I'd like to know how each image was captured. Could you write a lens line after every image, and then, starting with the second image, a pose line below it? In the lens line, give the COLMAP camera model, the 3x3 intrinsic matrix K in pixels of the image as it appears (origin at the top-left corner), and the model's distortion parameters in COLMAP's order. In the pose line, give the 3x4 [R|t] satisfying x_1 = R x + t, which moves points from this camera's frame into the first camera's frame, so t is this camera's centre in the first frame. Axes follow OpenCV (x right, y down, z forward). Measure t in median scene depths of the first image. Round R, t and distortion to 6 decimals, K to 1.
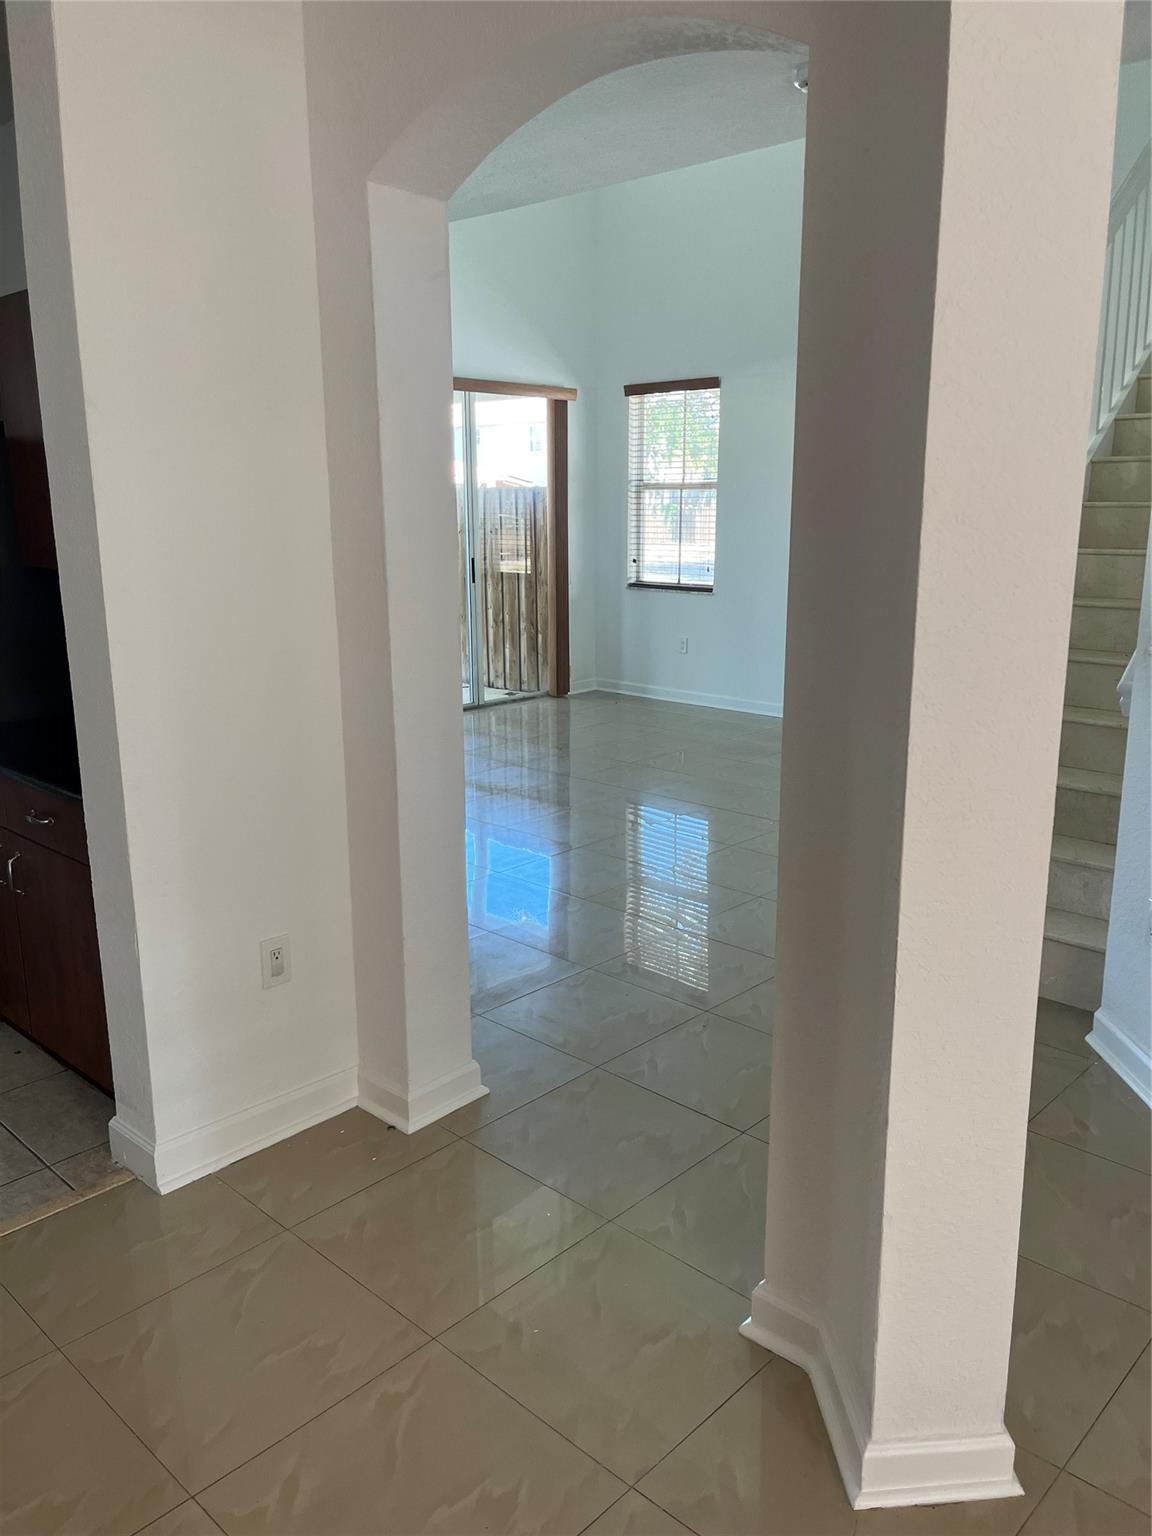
lens RADIAL K [[1164.0, 0, 574.1], [0, 1164.0, 766.7], [0, 0, 1]] dist [0.012500, 0.002369]
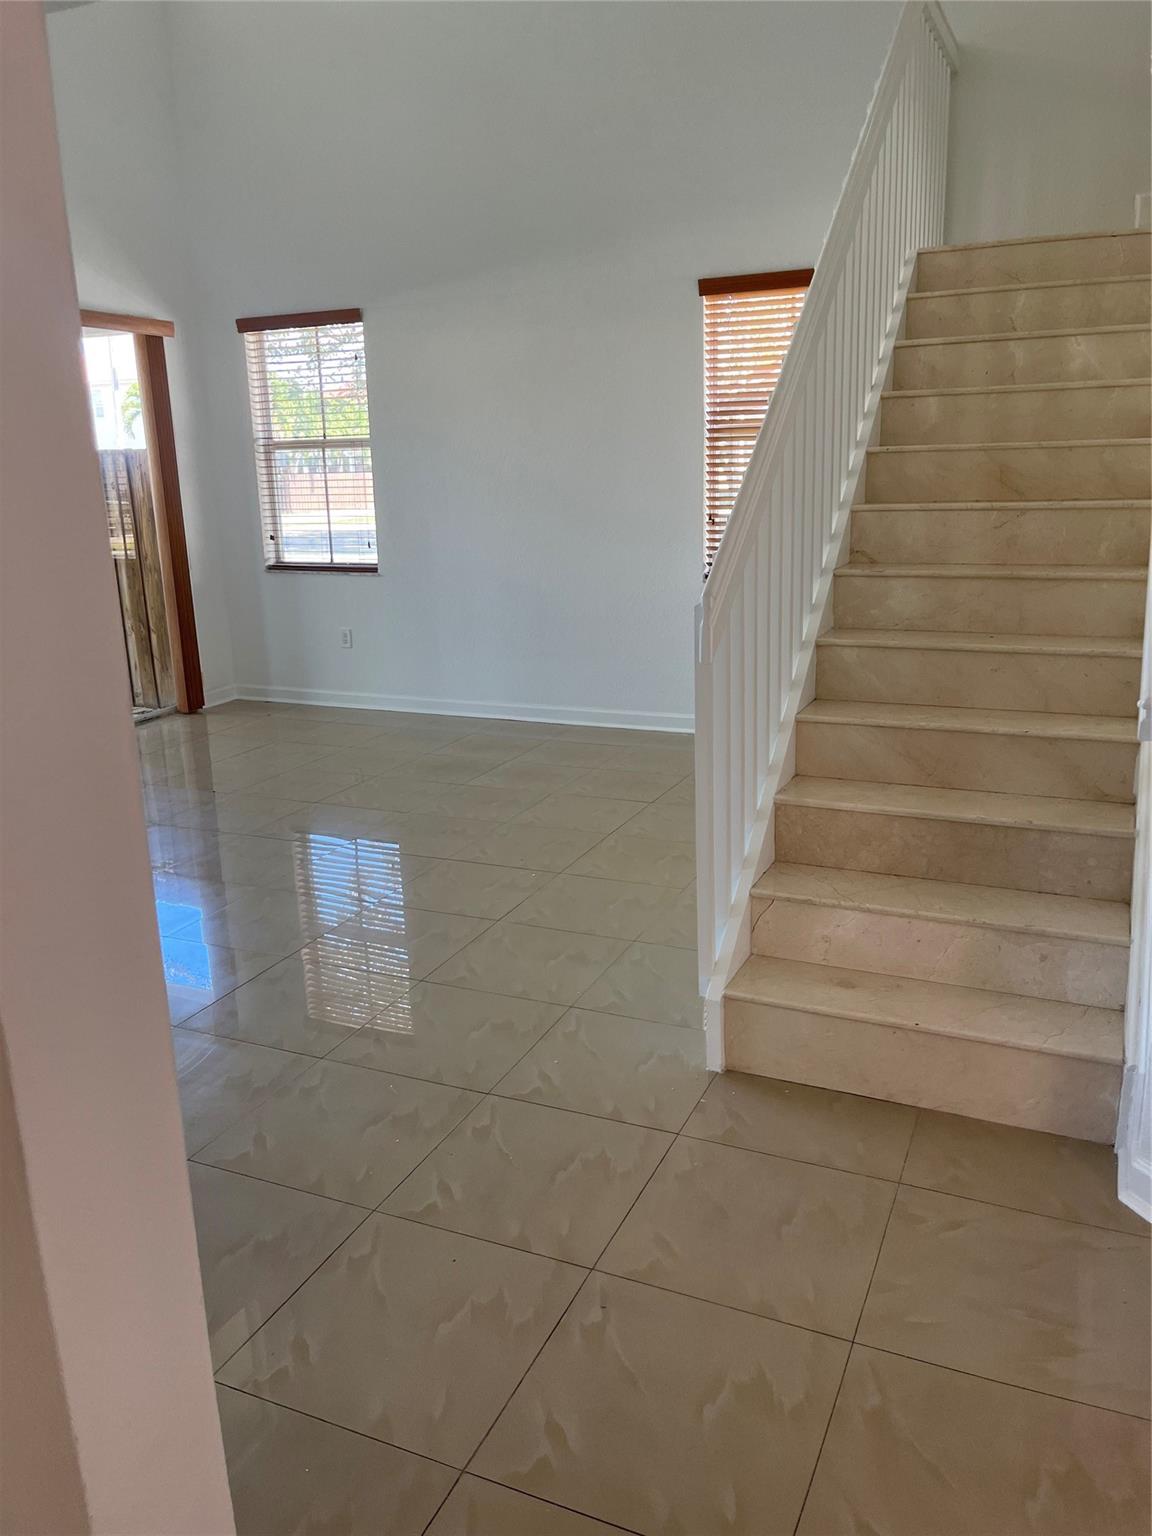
lens RADIAL K [[1164.0, 0, 617.8], [0, 1164.0, 768.9], [0, 0, 1]] dist [0.012500, 0.002369]
pose [[0.940684, -0.098785, 0.324584, -0.001138], [0.092076, 0.995101, 0.036004, -0.023129], [-0.326550, -0.003982, 0.945171, 0.151584]]
